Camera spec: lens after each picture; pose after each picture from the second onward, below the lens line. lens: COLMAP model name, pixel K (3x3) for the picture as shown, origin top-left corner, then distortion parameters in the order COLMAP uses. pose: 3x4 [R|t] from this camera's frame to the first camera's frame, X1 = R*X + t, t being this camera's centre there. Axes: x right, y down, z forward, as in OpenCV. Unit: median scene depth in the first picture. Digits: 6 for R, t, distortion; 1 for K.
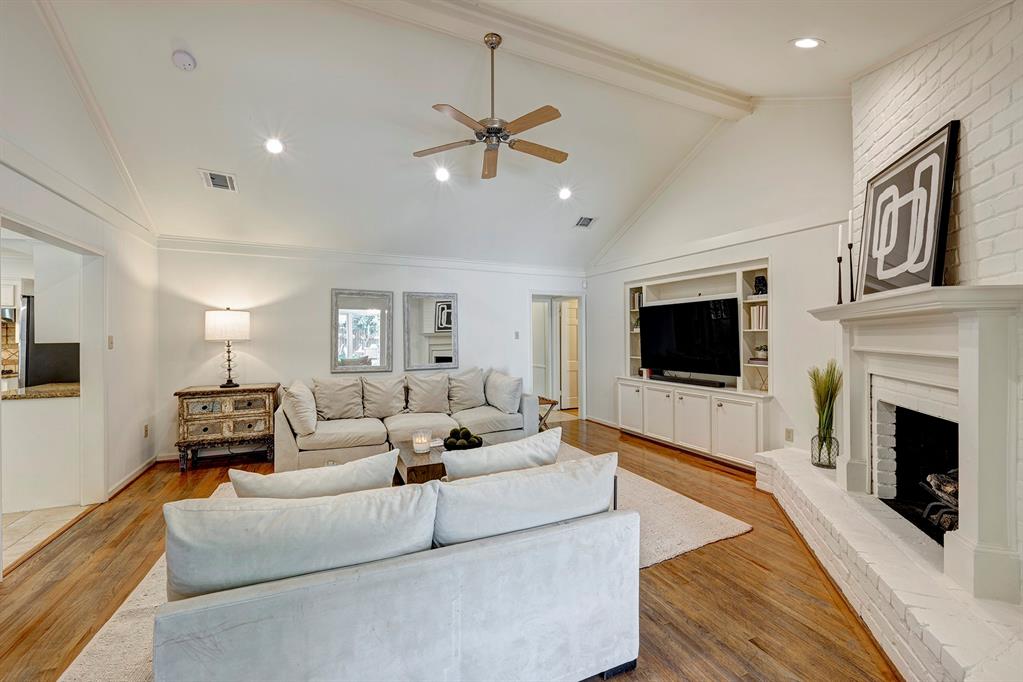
lens RADIAL K [[421.8, 0, 501.5], [0, 421.8, 338.9], [0, 0, 1]] dist [-0.000260, 0.000010]
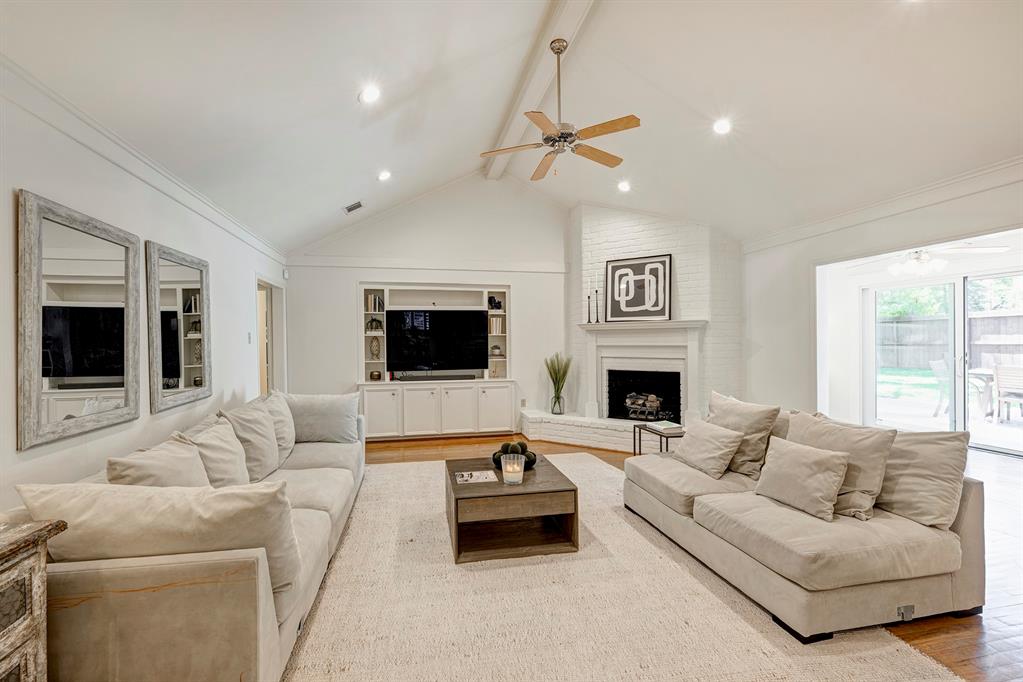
lens RADIAL K [[421.8, 0, 501.5], [0, 421.8, 338.9], [0, 0, 1]] dist [-0.000260, 0.000010]
pose [[0.213644, 0.007747, 0.976881, -0.785678], [0.010692, 0.999890, -0.010268, 0.007493], [-0.976853, 0.012638, 0.213538, 0.697559]]
